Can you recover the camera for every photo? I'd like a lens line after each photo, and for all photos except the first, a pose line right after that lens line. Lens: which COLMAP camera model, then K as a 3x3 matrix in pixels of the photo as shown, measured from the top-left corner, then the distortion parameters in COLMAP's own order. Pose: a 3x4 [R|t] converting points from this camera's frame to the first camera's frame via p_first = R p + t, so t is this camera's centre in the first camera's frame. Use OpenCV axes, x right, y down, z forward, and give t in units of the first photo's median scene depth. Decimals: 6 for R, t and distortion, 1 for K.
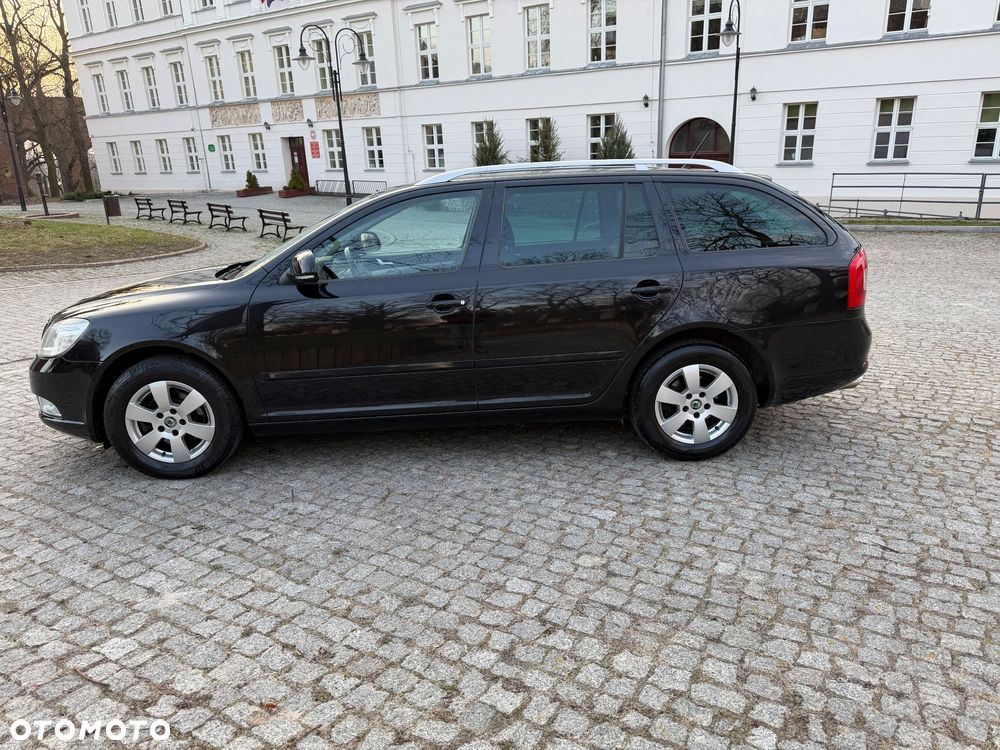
lens RADIAL K [[707.2, 0, 500.0], [0, 707.2, 375.0], [0, 0, 1]] dist [0.065302, -0.086422]
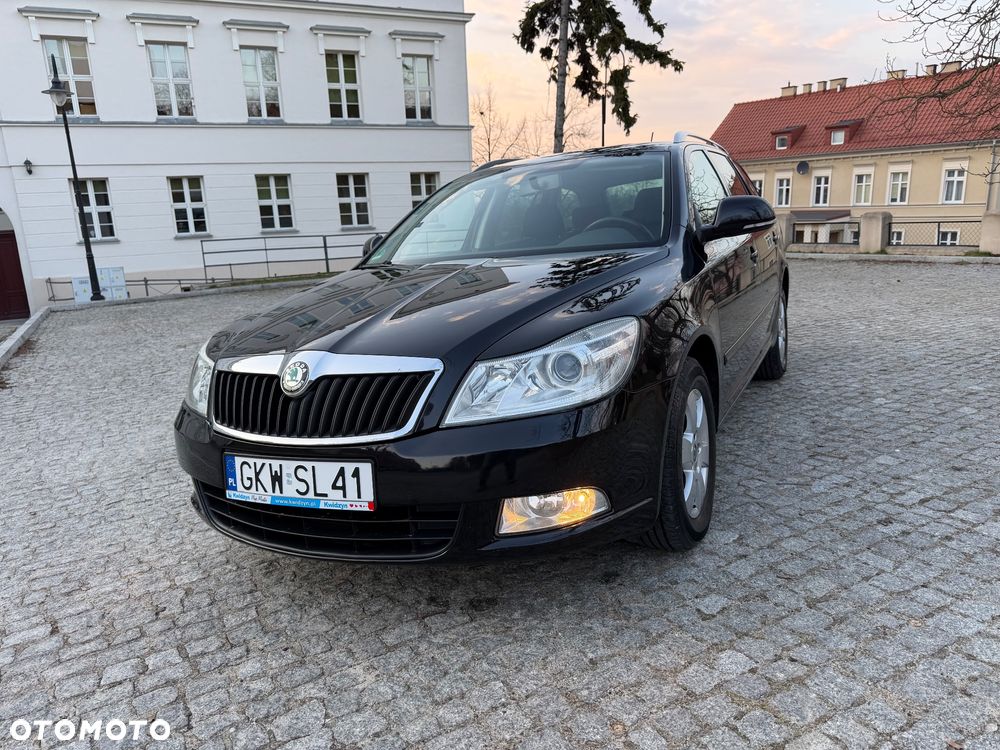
lens RADIAL K [[716.8, 0, 498.5], [0, 716.8, 374.1], [0, 0, 1]] dist [0.006802, -0.011028]
pose [[0.493048, -0.187635, 0.849527, -0.237057], [0.293546, 0.955083, 0.040581, -0.018490], [-0.818984, 0.229366, 0.525982, 0.166875]]
